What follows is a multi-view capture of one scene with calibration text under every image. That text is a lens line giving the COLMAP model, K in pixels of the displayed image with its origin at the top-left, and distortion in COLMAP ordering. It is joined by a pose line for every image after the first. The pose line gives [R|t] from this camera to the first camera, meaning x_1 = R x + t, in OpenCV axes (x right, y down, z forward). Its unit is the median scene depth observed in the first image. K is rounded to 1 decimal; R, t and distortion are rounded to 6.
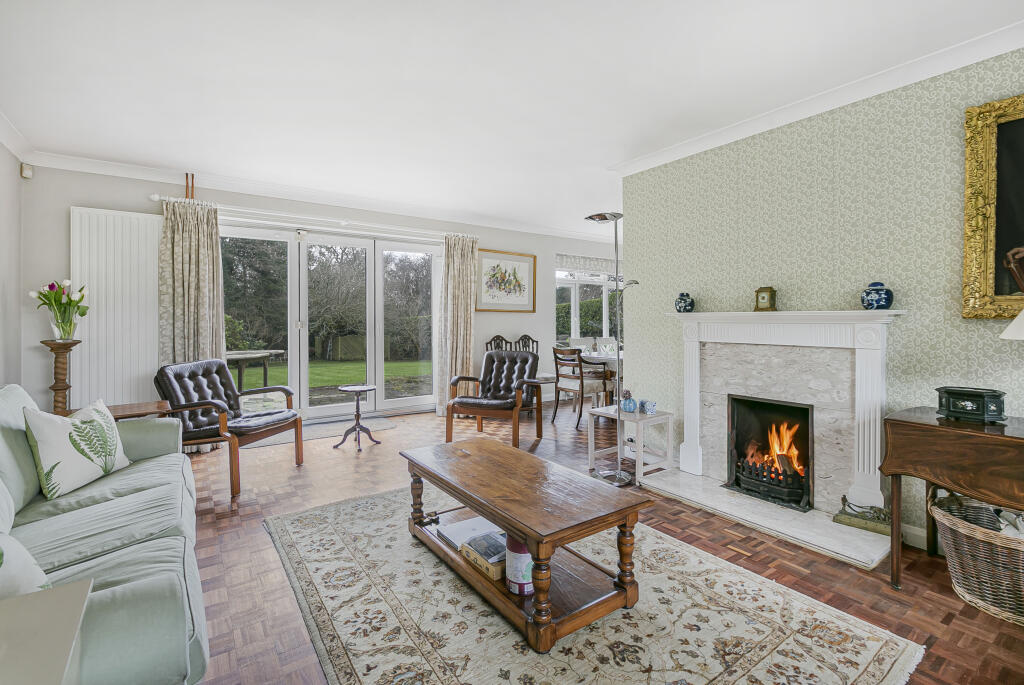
lens RADIAL K [[467.3, 0, 498.8], [0, 467.3, 322.9], [0, 0, 1]] dist [-0.001488, -0.000046]
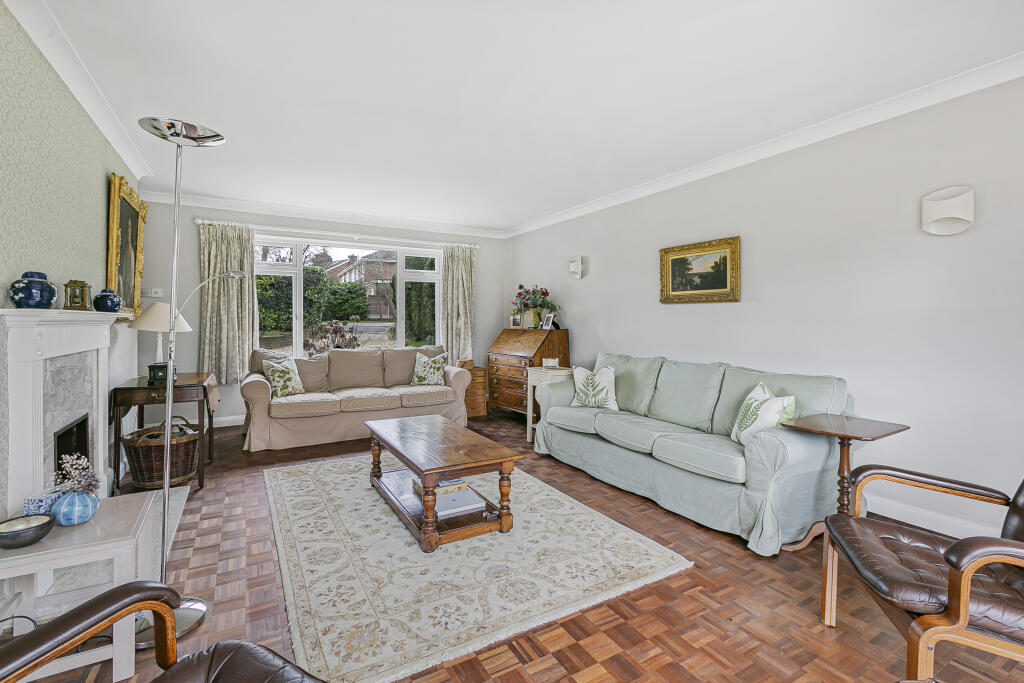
lens RADIAL K [[467.3, 0, 498.8], [0, 467.3, 321.9], [0, 0, 1]] dist [-0.001488, -0.000046]
pose [[-0.996041, -0.002095, 0.088873, -0.201257], [-0.001260, 0.999955, 0.009455, -0.014154], [-0.088888, 0.009306, -0.995998, 1.605961]]
